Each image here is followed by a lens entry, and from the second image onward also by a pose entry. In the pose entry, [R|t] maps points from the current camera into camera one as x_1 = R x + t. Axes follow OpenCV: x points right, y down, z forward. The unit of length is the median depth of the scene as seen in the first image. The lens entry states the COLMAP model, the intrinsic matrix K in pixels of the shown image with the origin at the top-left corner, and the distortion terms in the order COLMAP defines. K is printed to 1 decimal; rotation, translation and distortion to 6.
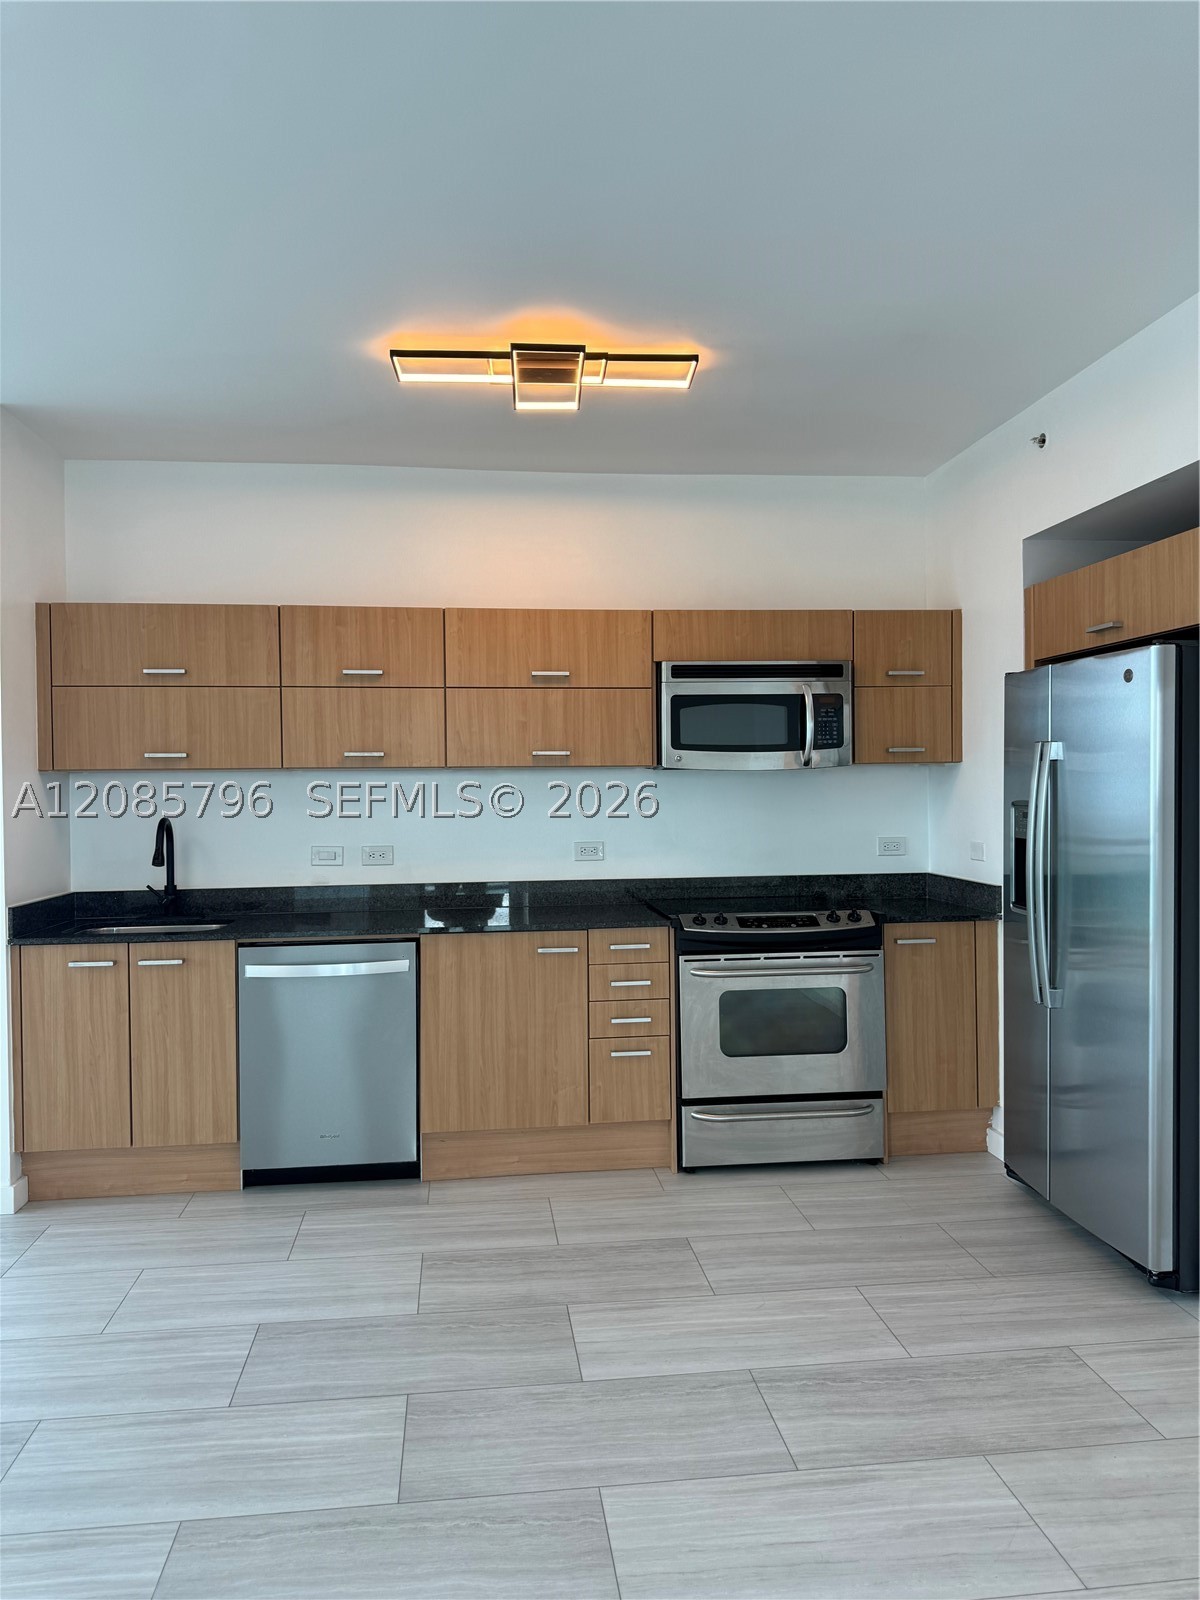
lens RADIAL K [[1131.6, 0, 595.4], [0, 1131.6, 793.0], [0, 0, 1]] dist [0.031707, -0.031597]
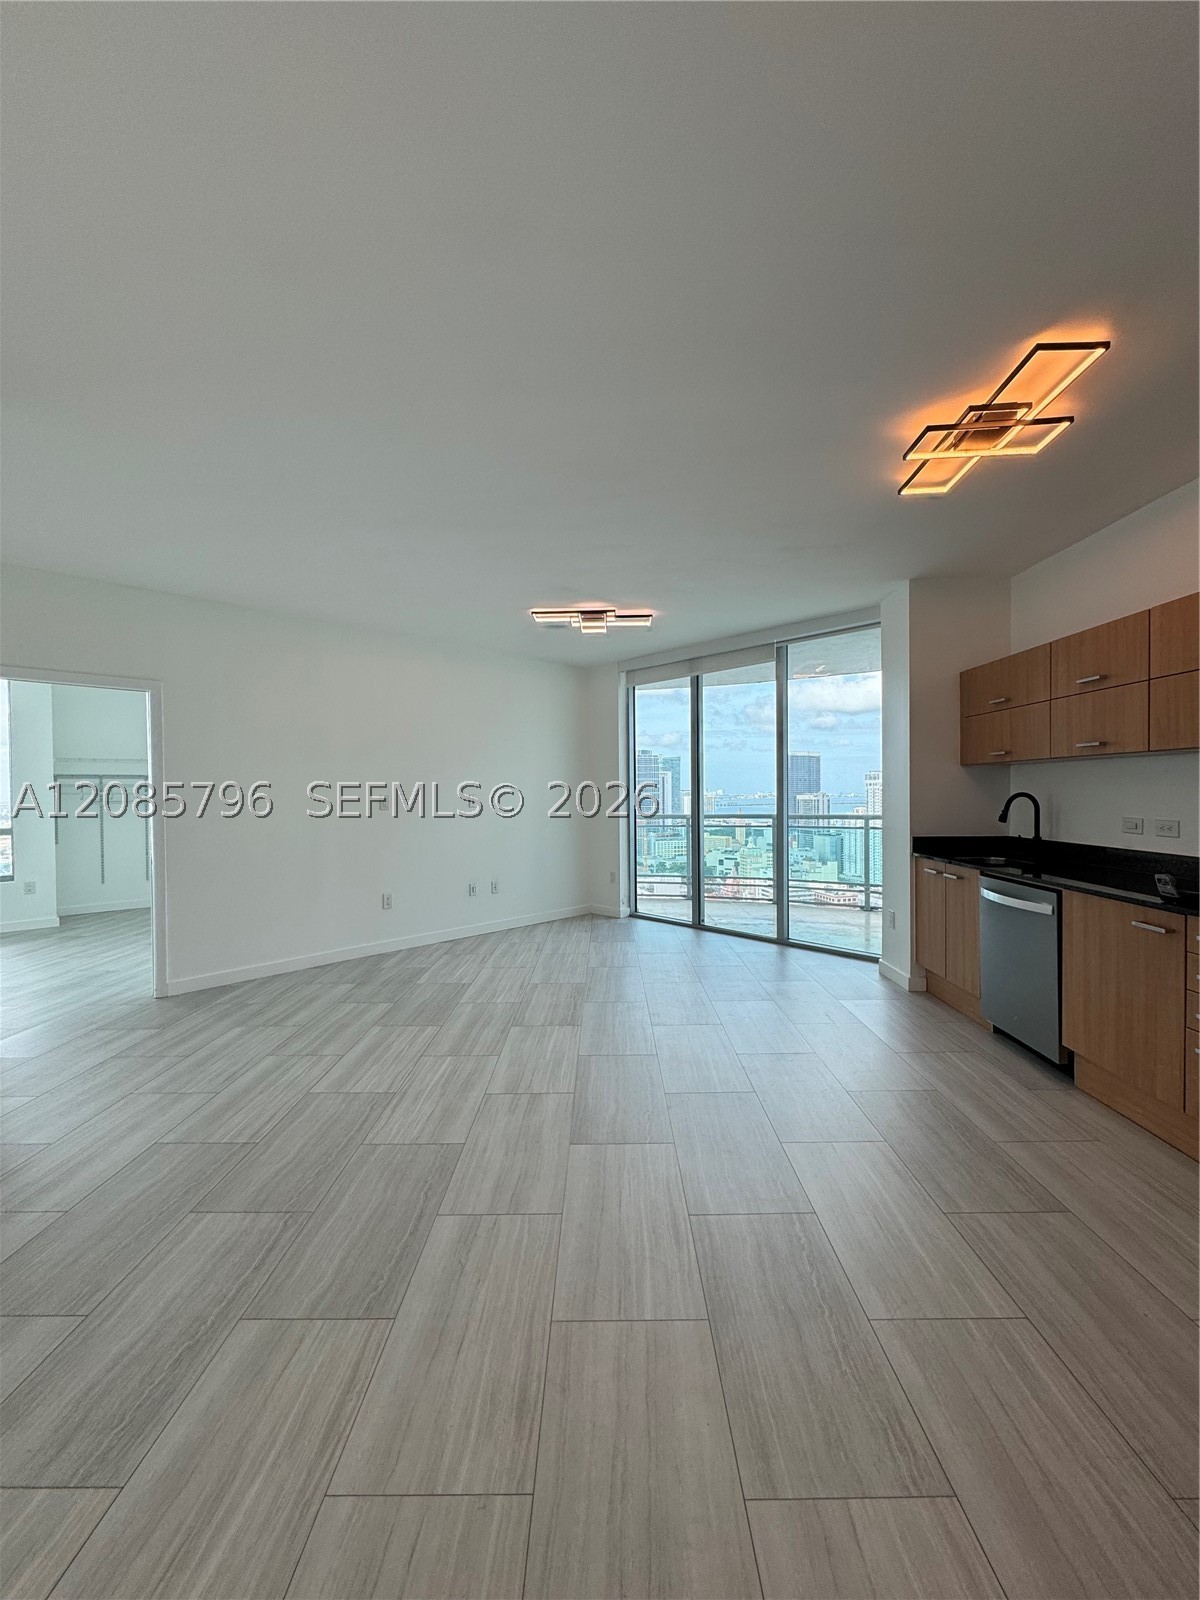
lens RADIAL K [[636.8, 0, 600.6], [0, 636.8, 798.7], [0, 0, 1]] dist [-0.001549, 0.000004]
pose [[-0.123076, 0.026828, -0.992035, 0.623467], [0.007269, 0.999632, 0.026132, 0.004078], [0.992371, -0.003994, -0.123226, 0.597910]]
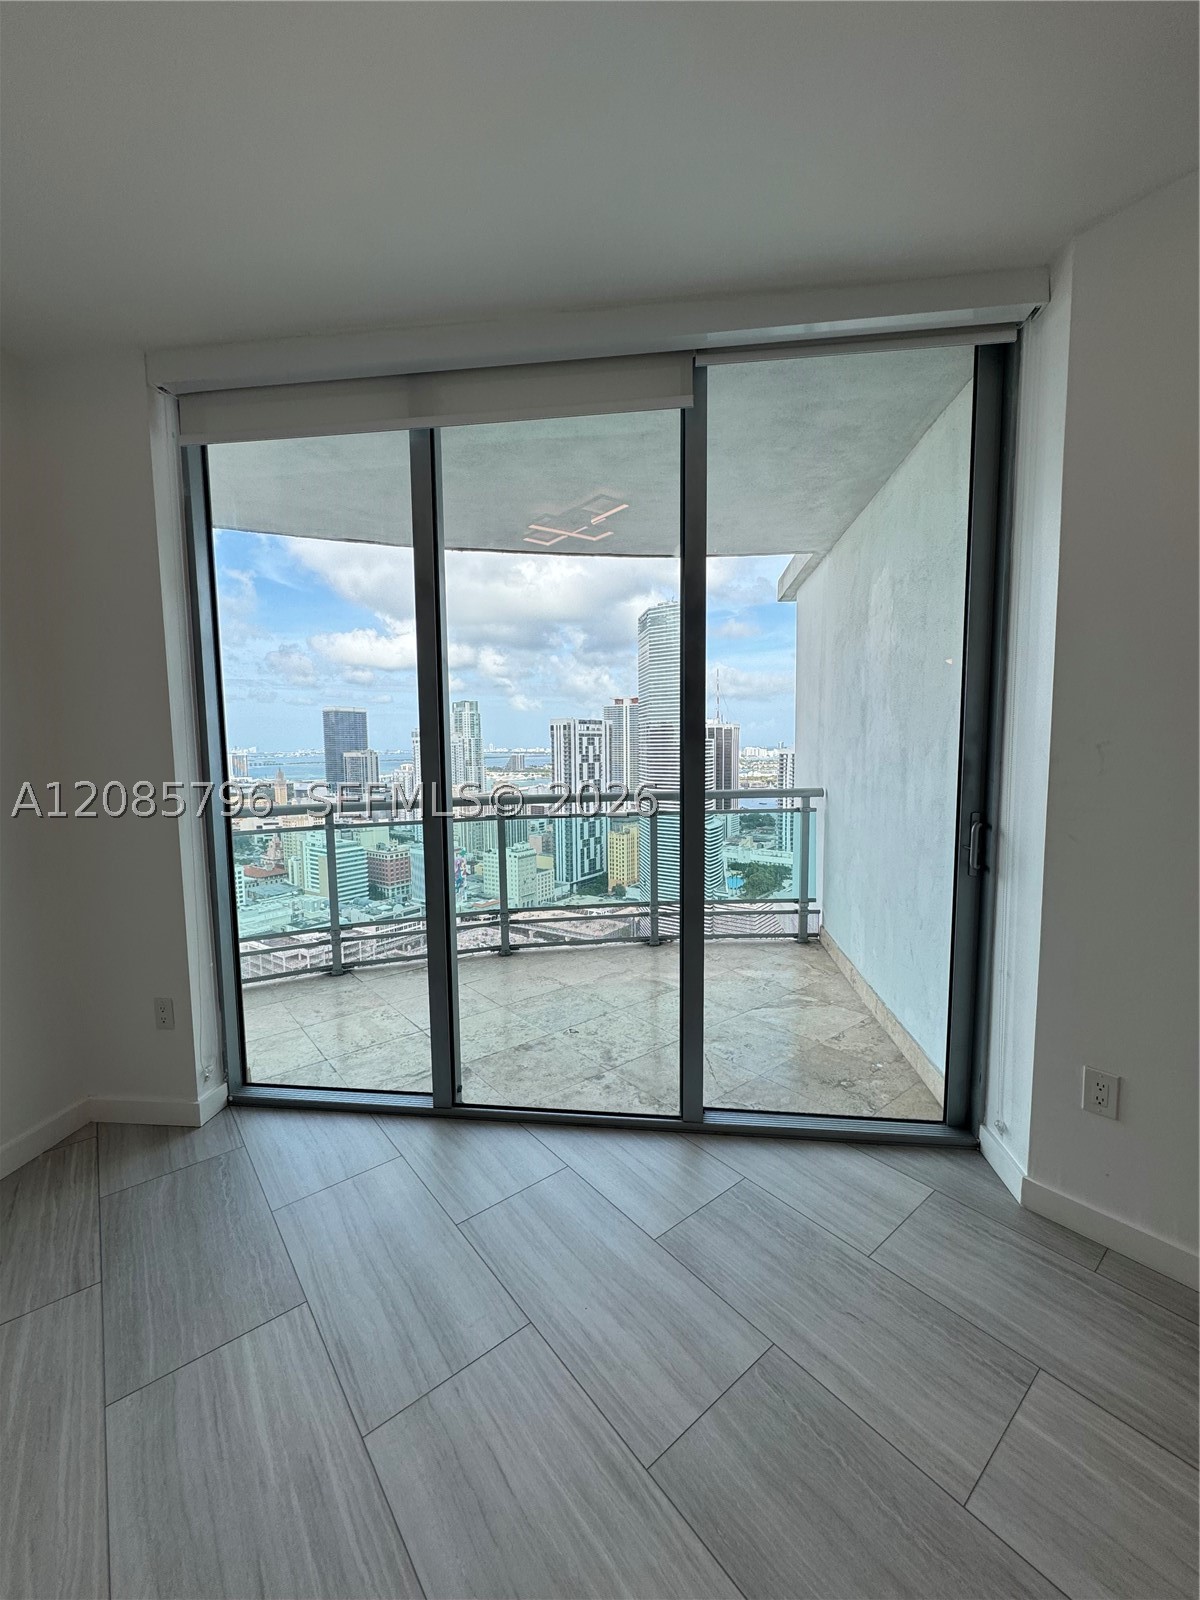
lens RADIAL K [[636.8, 0, 605.8], [0, 636.8, 802.3], [0, 0, 1]] dist [-0.001549, 0.000004]
pose [[0.537404, 0.085669, -0.838962, -0.406056], [0.000258, 0.994810, 0.101748, 0.007864], [0.843325, -0.054897, 0.534593, 0.455594]]
